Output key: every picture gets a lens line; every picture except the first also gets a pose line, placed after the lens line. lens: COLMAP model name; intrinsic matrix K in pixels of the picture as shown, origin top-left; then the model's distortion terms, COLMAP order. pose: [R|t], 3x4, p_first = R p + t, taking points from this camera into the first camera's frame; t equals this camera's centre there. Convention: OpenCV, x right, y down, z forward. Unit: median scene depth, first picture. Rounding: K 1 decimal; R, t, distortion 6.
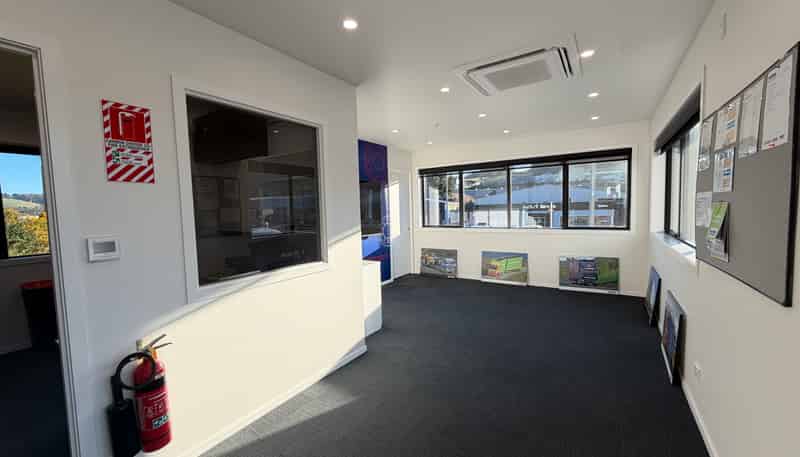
lens RADIAL K [[319.2, 0, 397.2], [0, 319.2, 228.7], [0, 0, 1]] dist [0.000720, -0.000087]
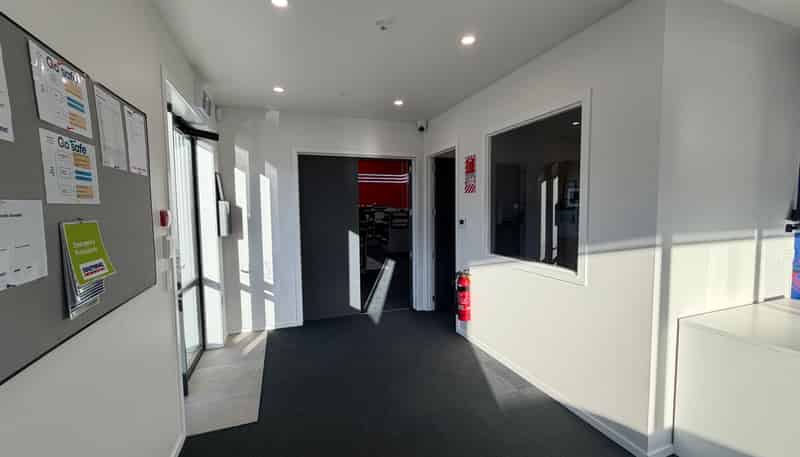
lens RADIAL K [[319.2, 0, 397.2], [0, 319.2, 228.7], [0, 0, 1]] dist [0.000720, -0.000087]
pose [[-0.596445, 0.085553, -0.798081, 0.384629], [-0.026808, 0.991625, 0.126336, -0.054790], [0.802206, 0.096747, -0.589157, 0.630008]]
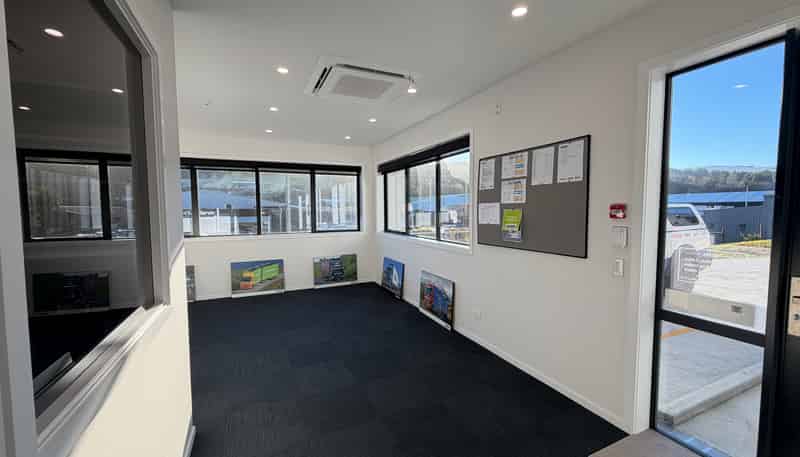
lens RADIAL K [[319.2, 0, 397.2], [0, 319.2, 228.7], [0, 0, 1]] dist [0.000720, -0.000087]
pose [[0.533041, -0.030129, 0.845553, -0.271566], [0.048113, 0.998828, 0.005260, -0.005144], [-0.844720, 0.037878, 0.533866, 0.204426]]
